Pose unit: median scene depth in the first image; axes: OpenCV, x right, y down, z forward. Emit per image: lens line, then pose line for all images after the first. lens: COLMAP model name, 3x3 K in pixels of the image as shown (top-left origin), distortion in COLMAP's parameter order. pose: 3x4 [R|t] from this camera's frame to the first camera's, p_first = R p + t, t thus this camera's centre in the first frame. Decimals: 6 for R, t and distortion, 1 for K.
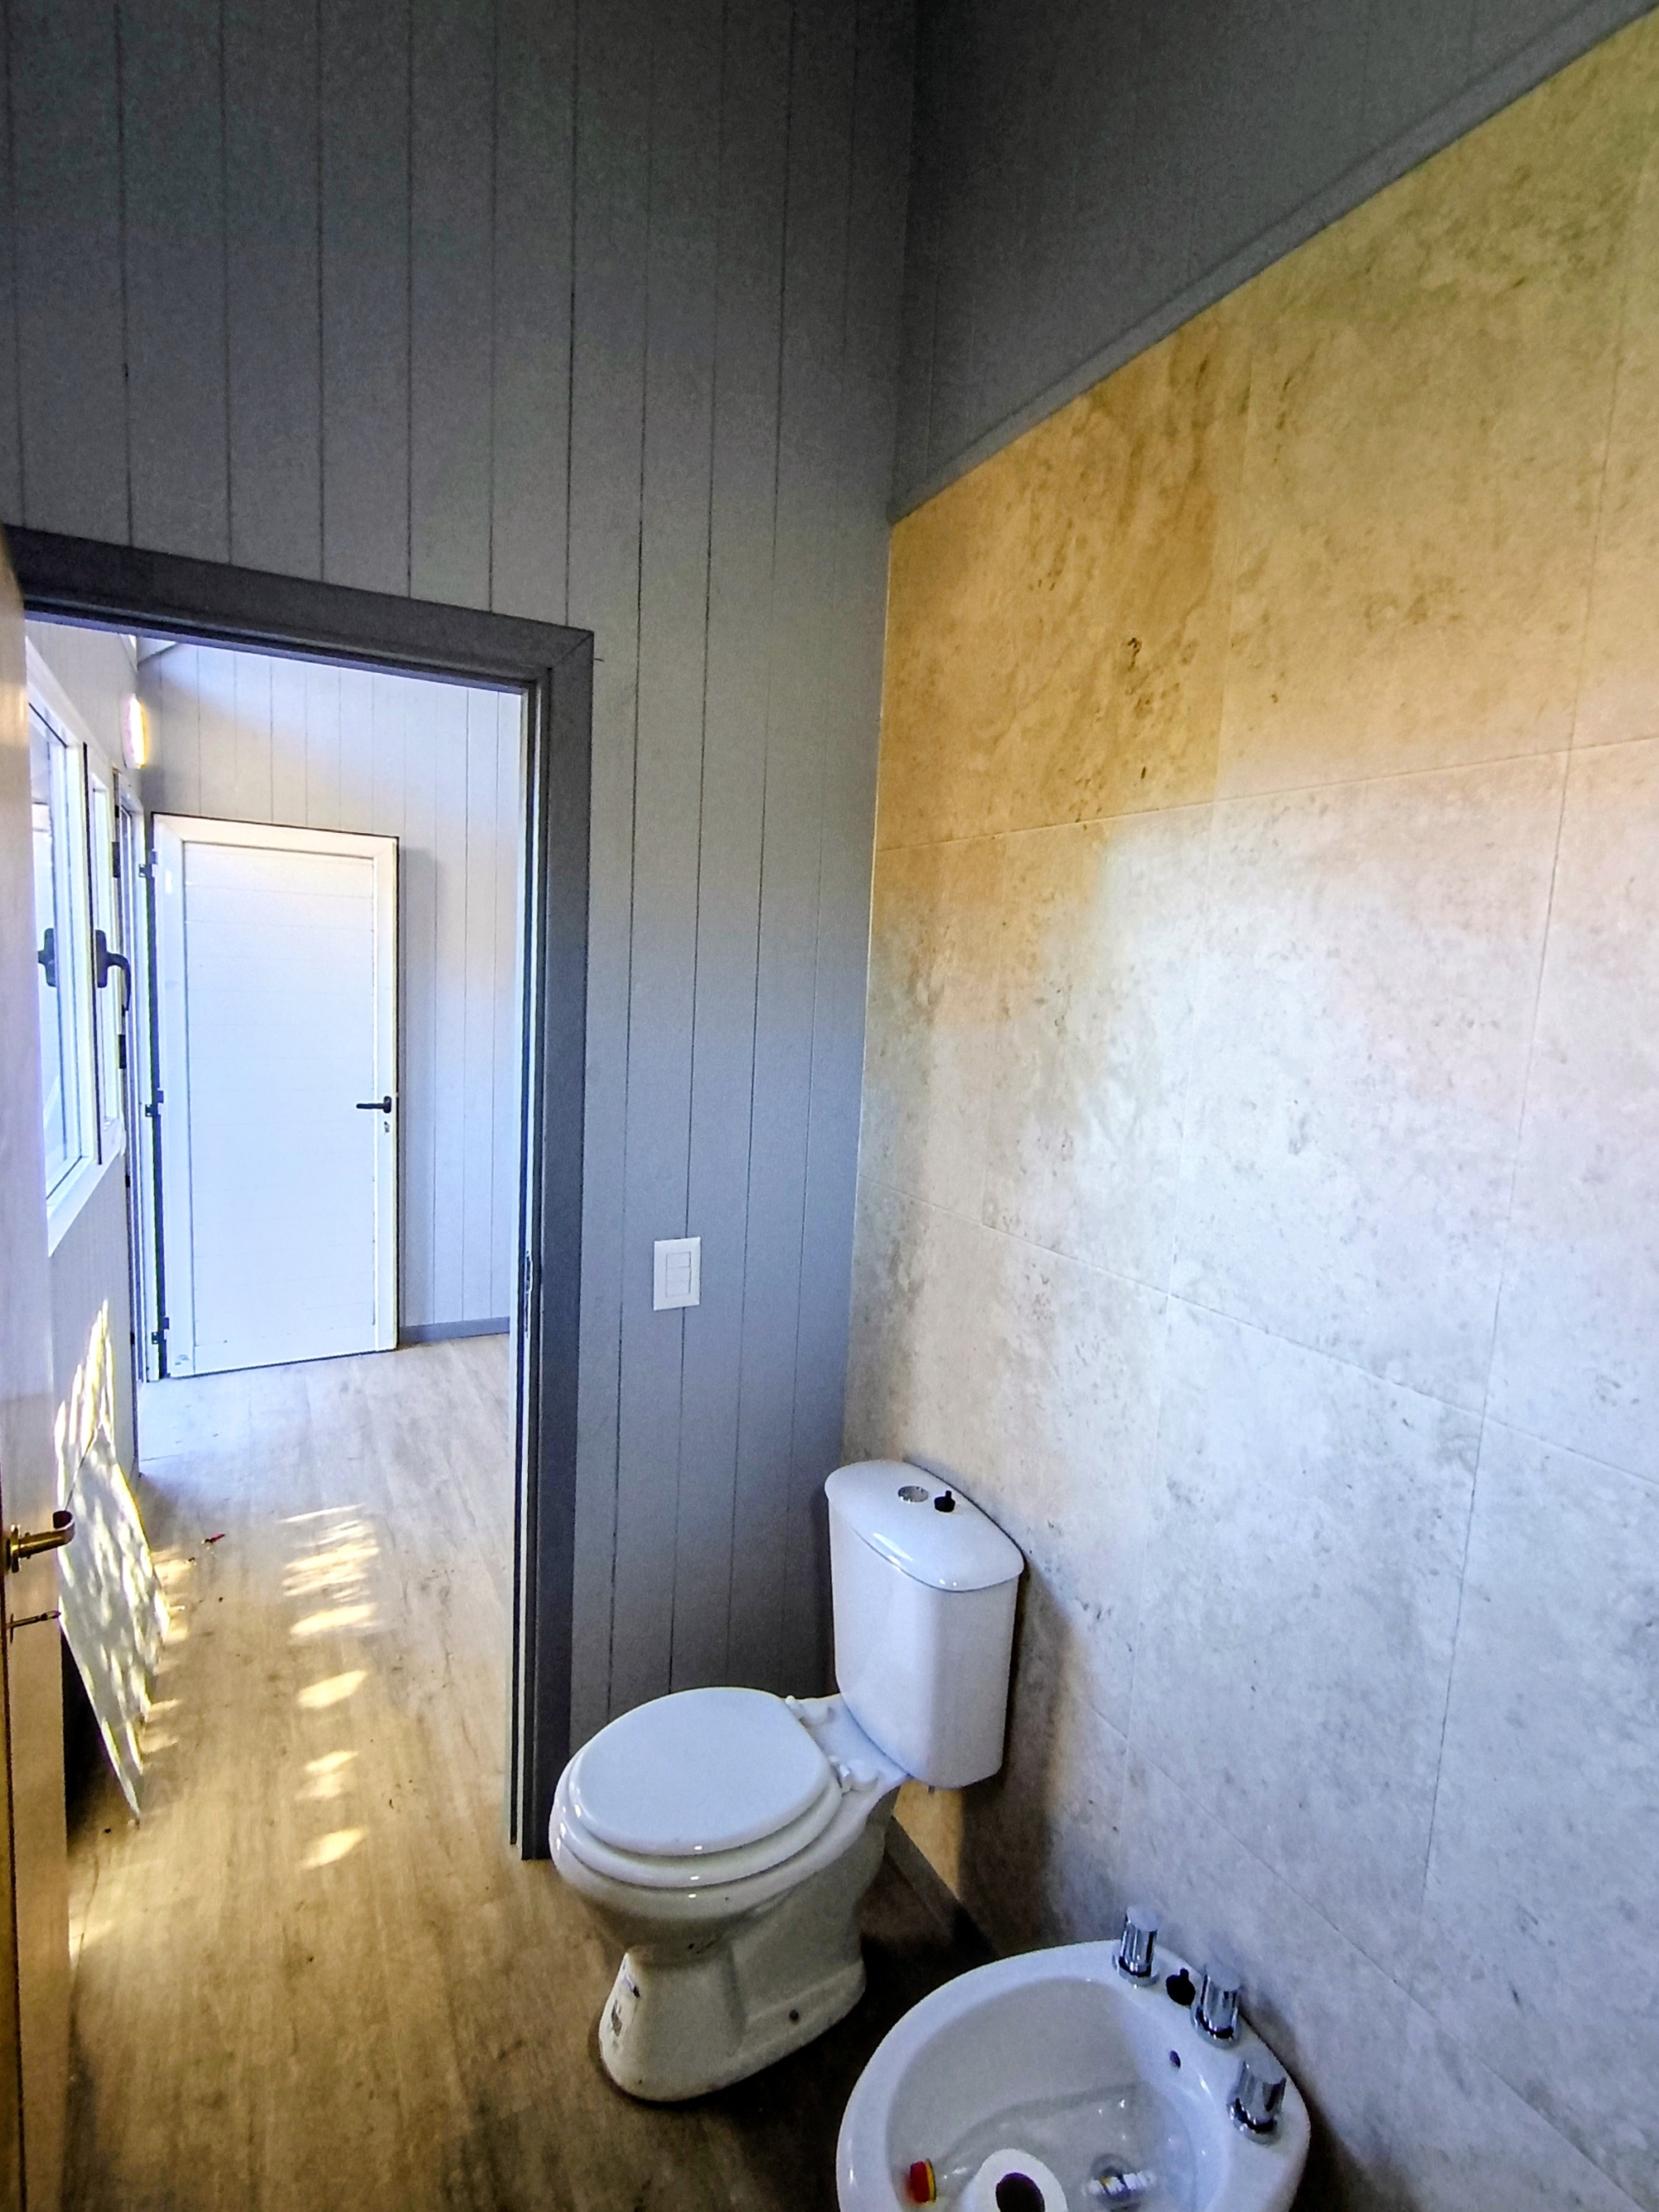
lens RADIAL K [[1044.9, 0, 832.6], [0, 1044.9, 1100.1], [0, 0, 1]] dist [0.001539, -0.000604]
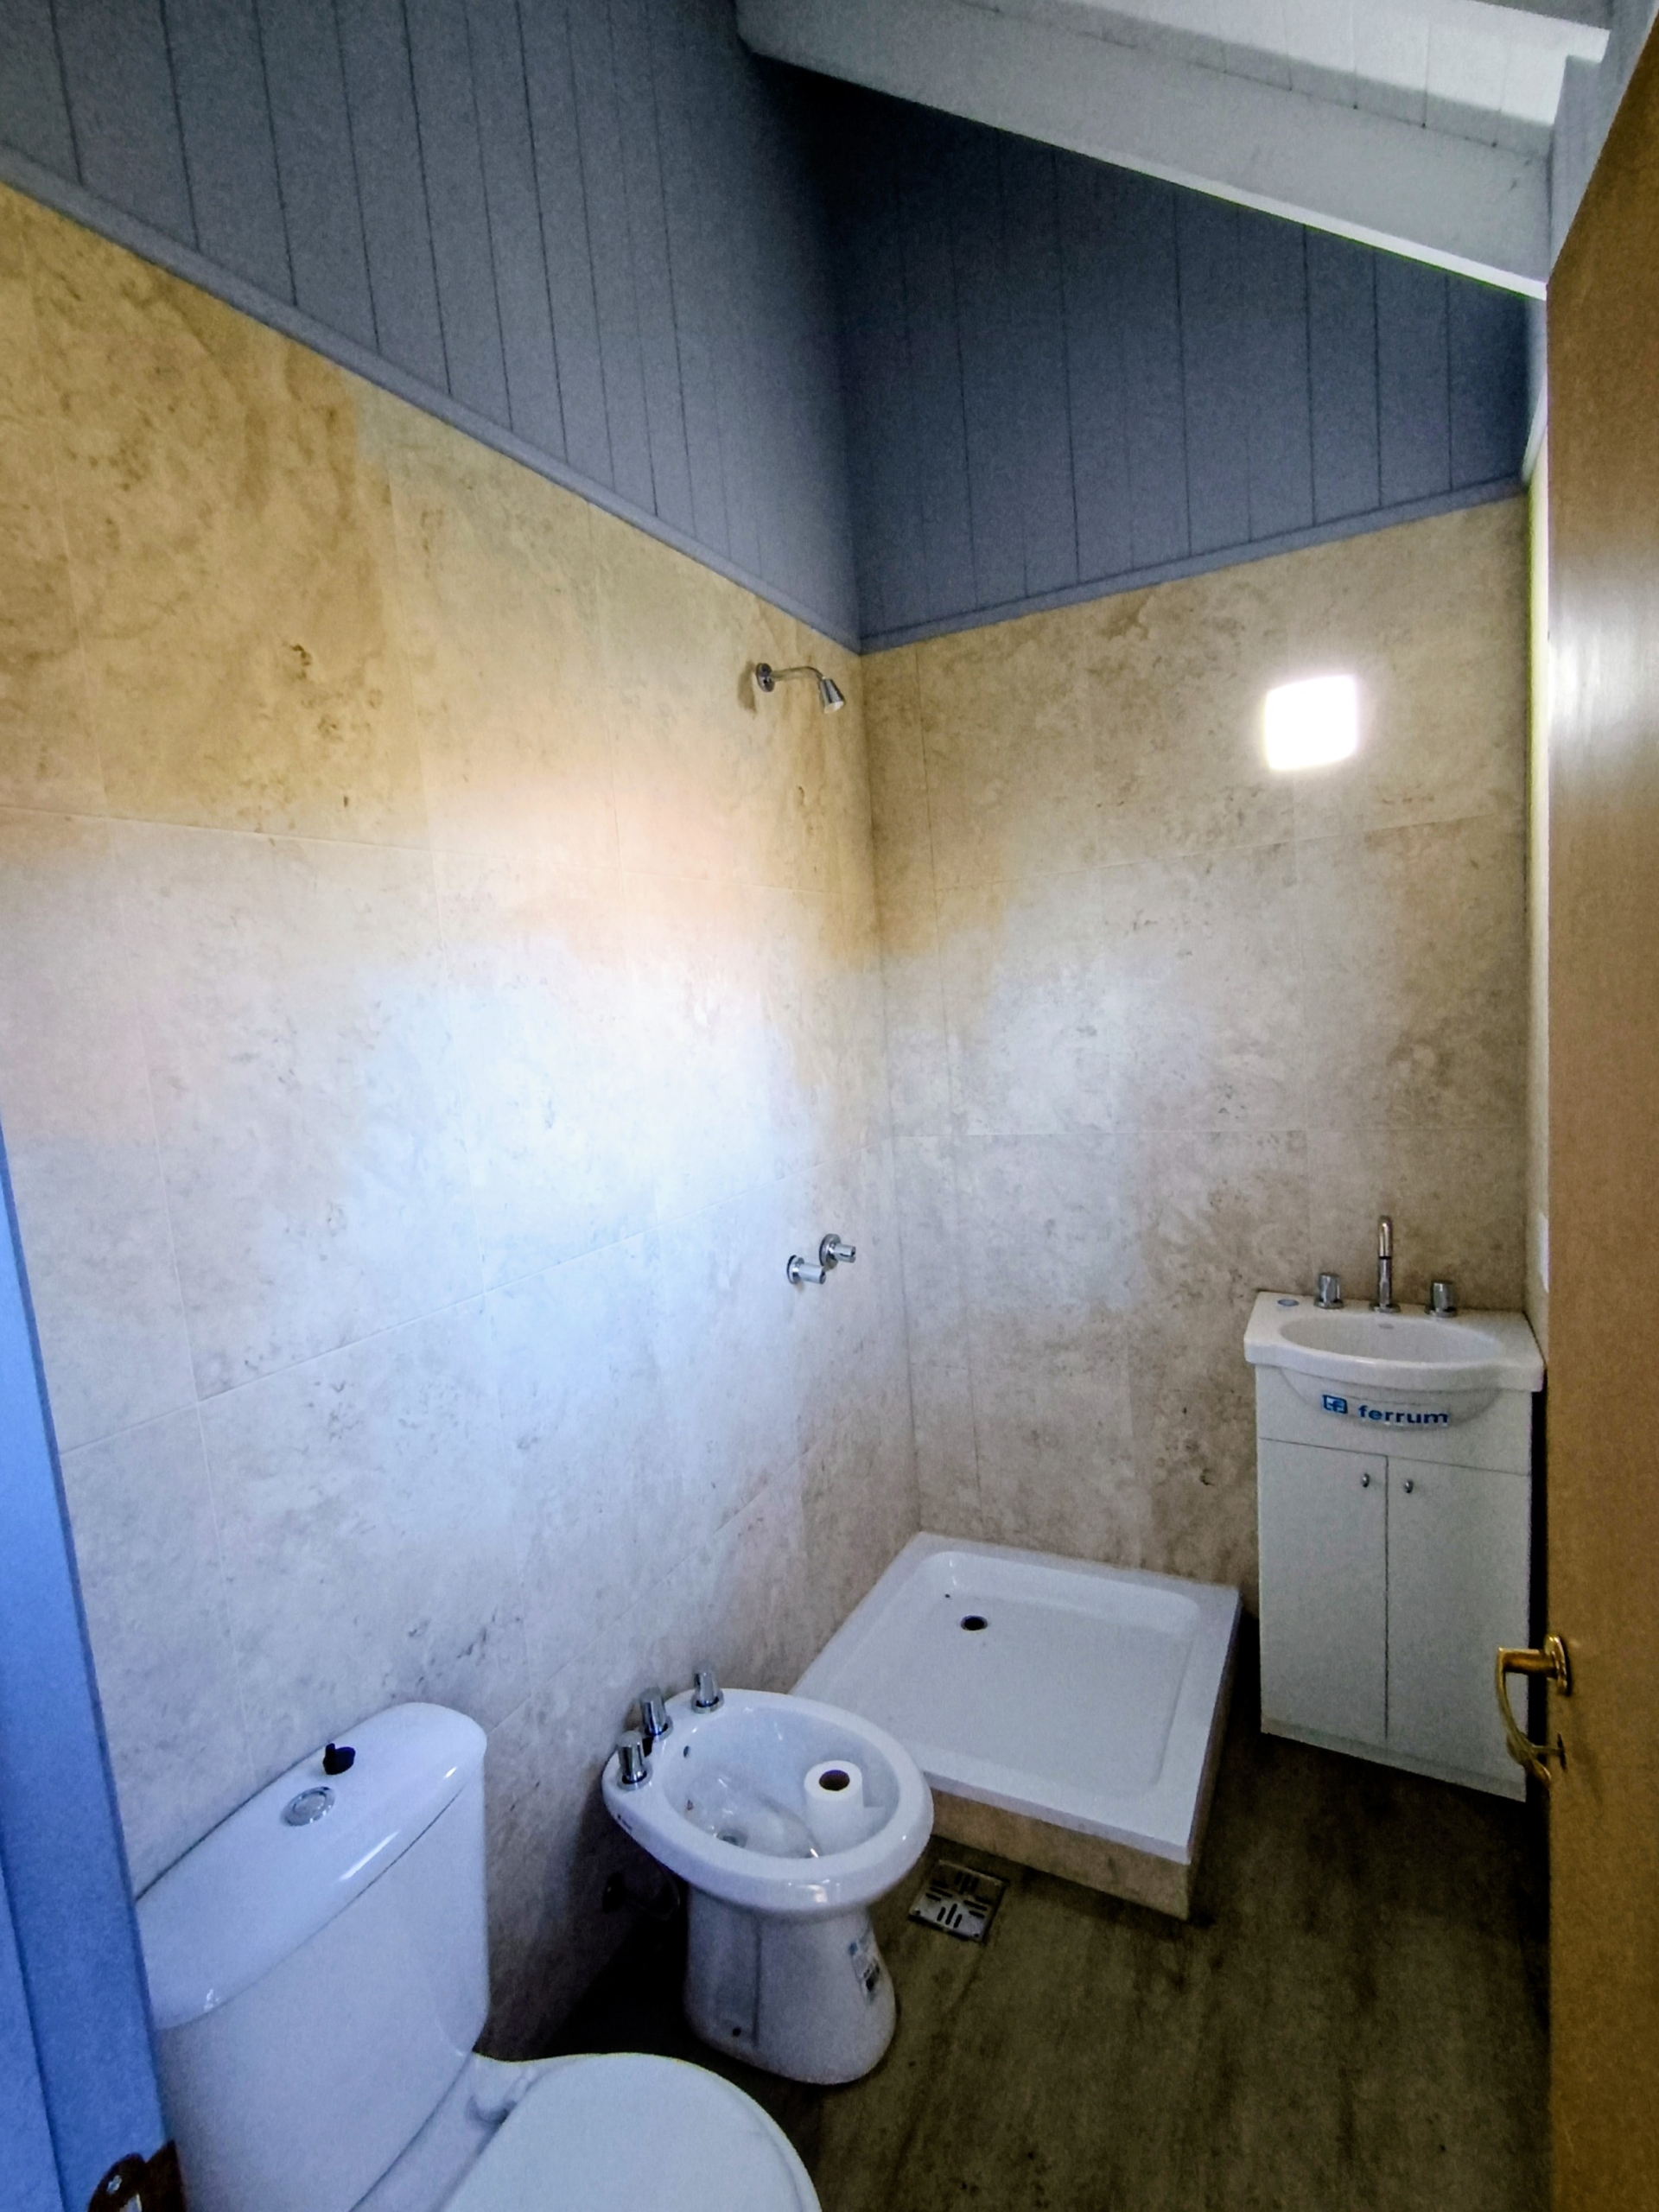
lens RADIAL K [[1044.9, 0, 833.0], [0, 1044.9, 1110.6], [0, 0, 1]] dist [0.001539, -0.000604]
pose [[-0.545780, -0.100468, 0.831884, -0.737574], [0.148905, 0.965355, 0.214281, -0.172141], [-0.824592, 0.240822, -0.511911, 1.144119]]
